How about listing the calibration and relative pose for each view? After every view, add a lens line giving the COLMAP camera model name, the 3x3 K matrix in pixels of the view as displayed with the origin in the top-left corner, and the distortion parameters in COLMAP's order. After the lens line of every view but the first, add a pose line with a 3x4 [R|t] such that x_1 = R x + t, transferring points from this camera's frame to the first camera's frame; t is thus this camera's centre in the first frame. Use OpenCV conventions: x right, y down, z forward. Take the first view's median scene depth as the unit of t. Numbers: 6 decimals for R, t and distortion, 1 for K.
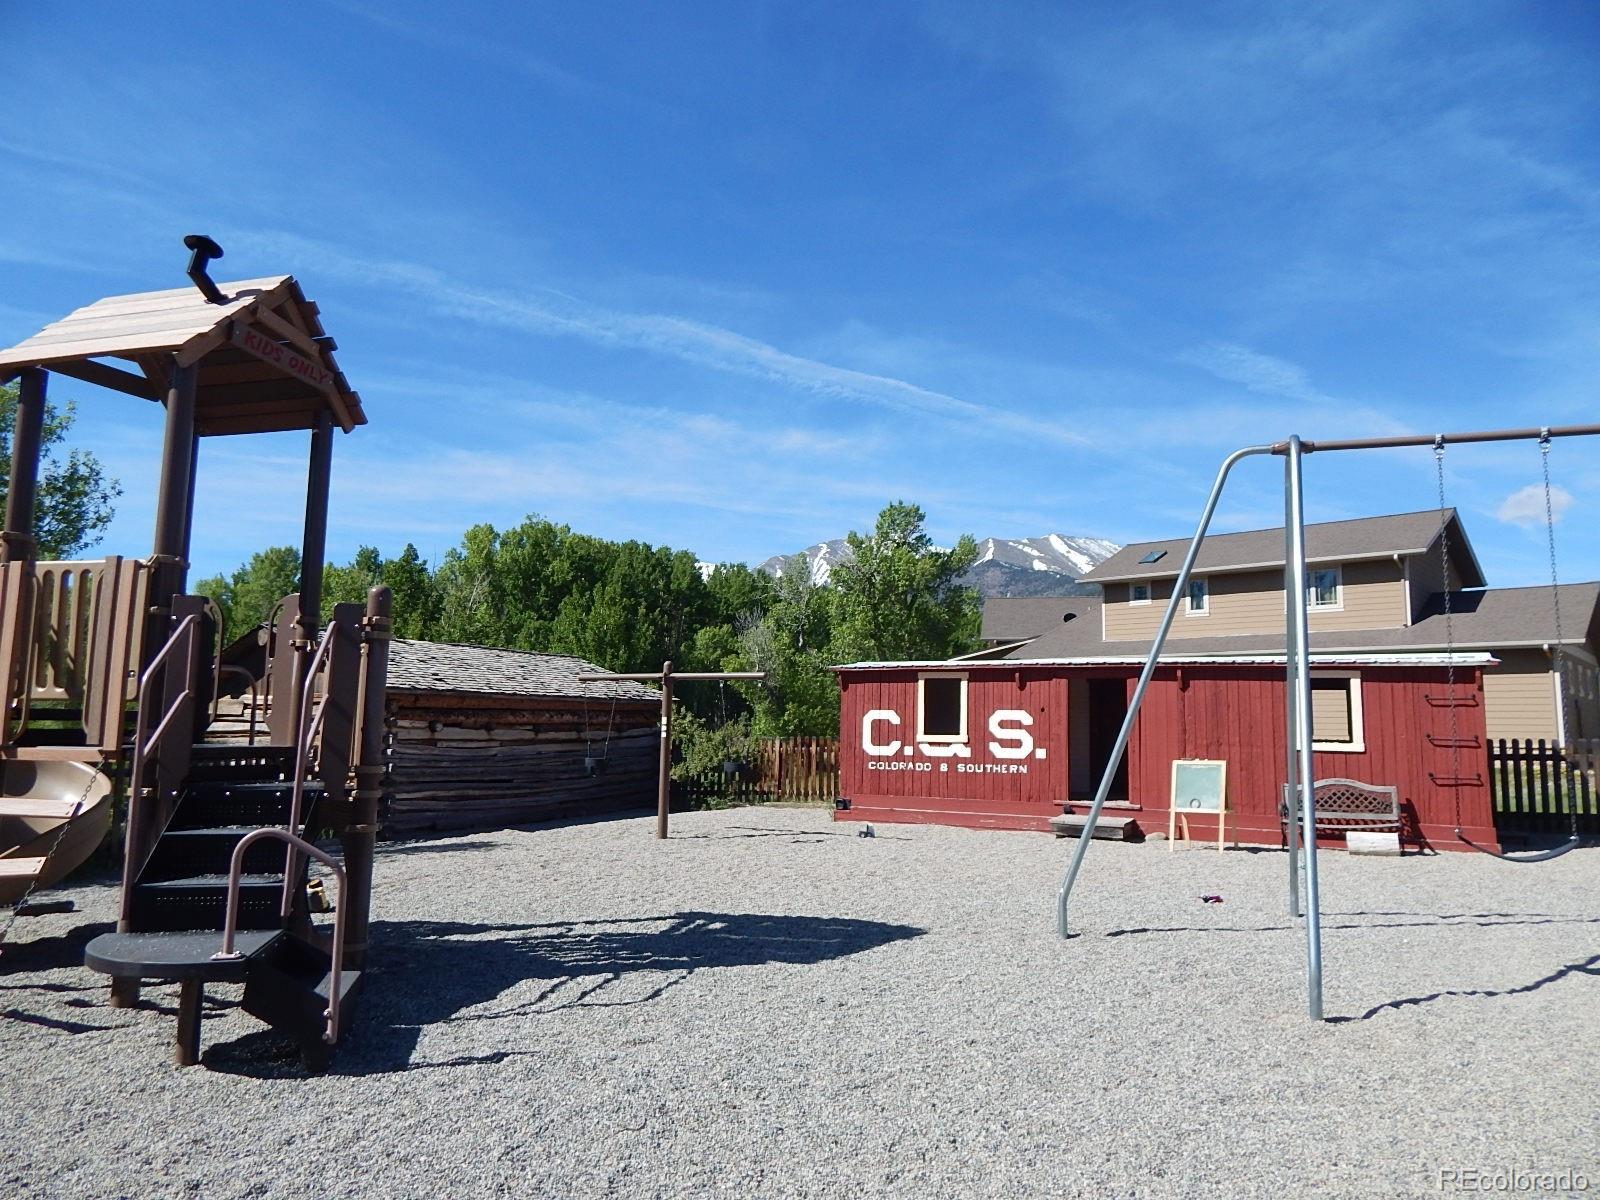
lens RADIAL K [[1033.3, 0, 798.2], [0, 1033.3, 601.8], [0, 0, 1]] dist [-0.010771, -0.005498]
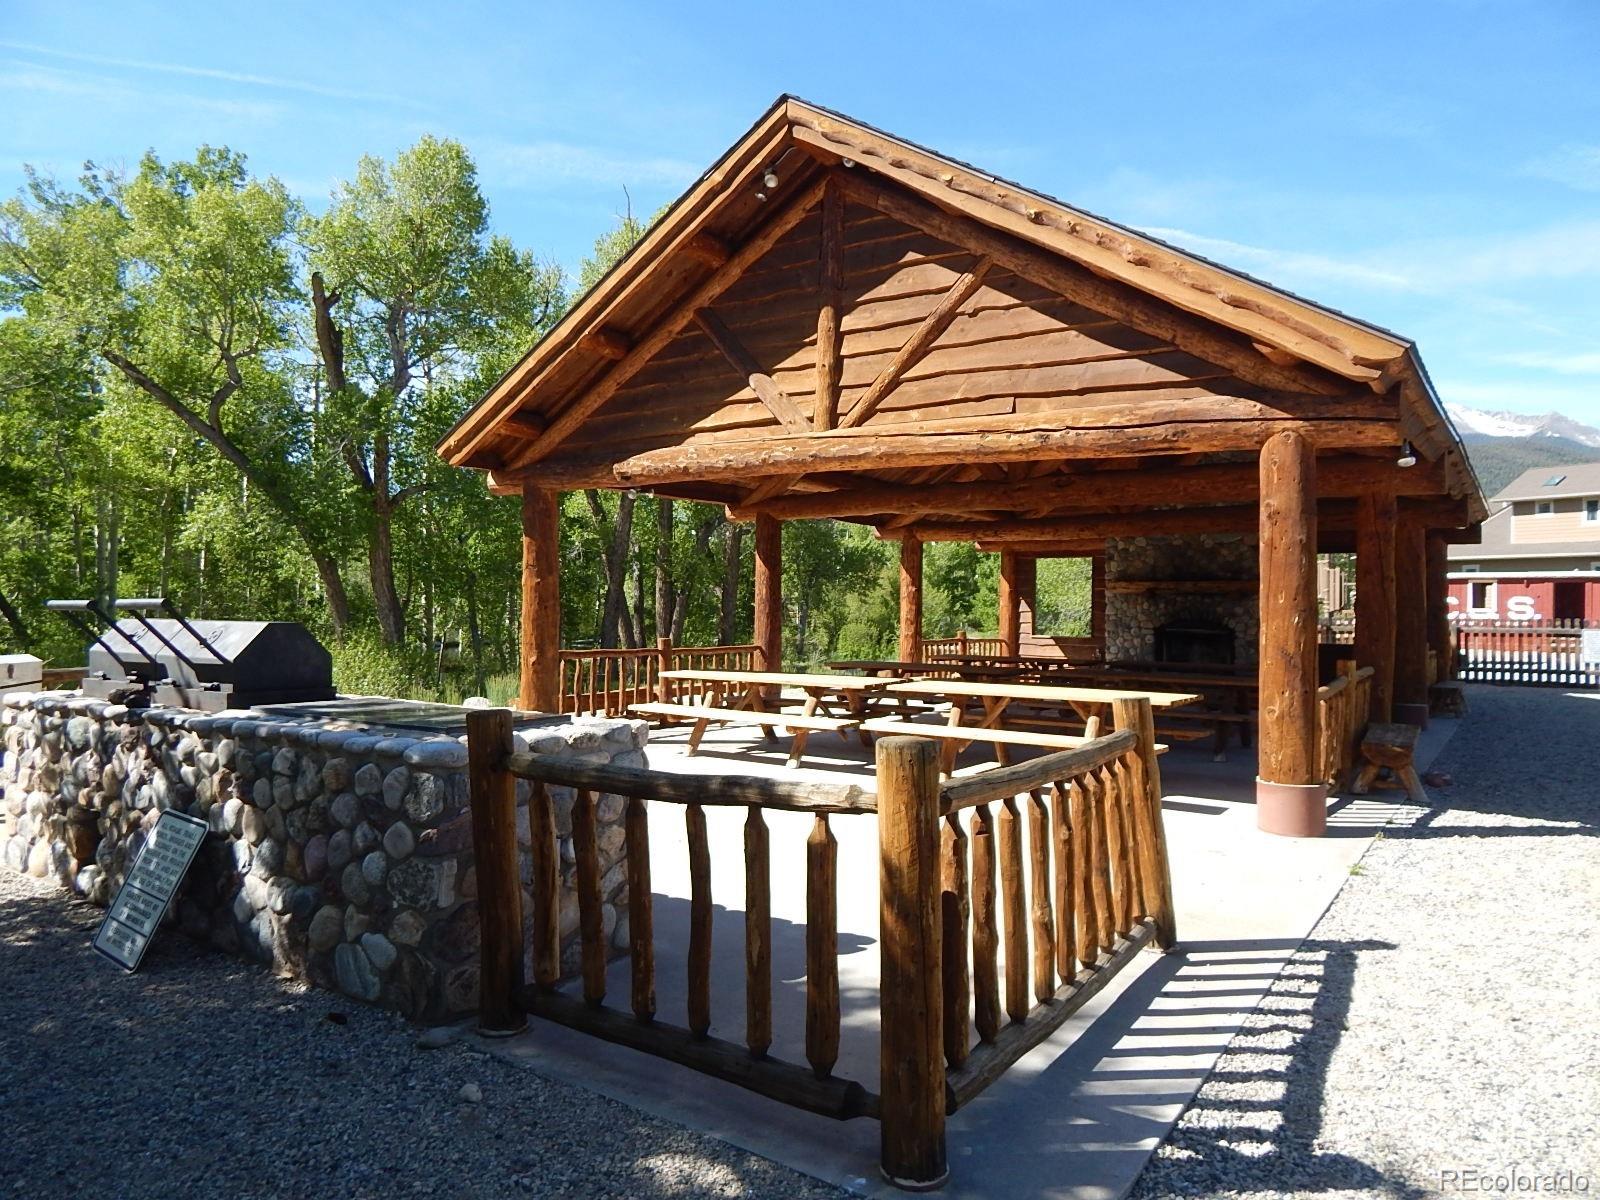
lens RADIAL K [[1033.3, 0, 800.8], [0, 1033.3, 597.0], [0, 0, 1]] dist [-0.010771, -0.005498]
pose [[0.967833, -0.012277, -0.251292, -0.800424], [0.040174, 0.993534, 0.106187, -0.207175], [0.248364, -0.112866, 0.962069, -1.628338]]
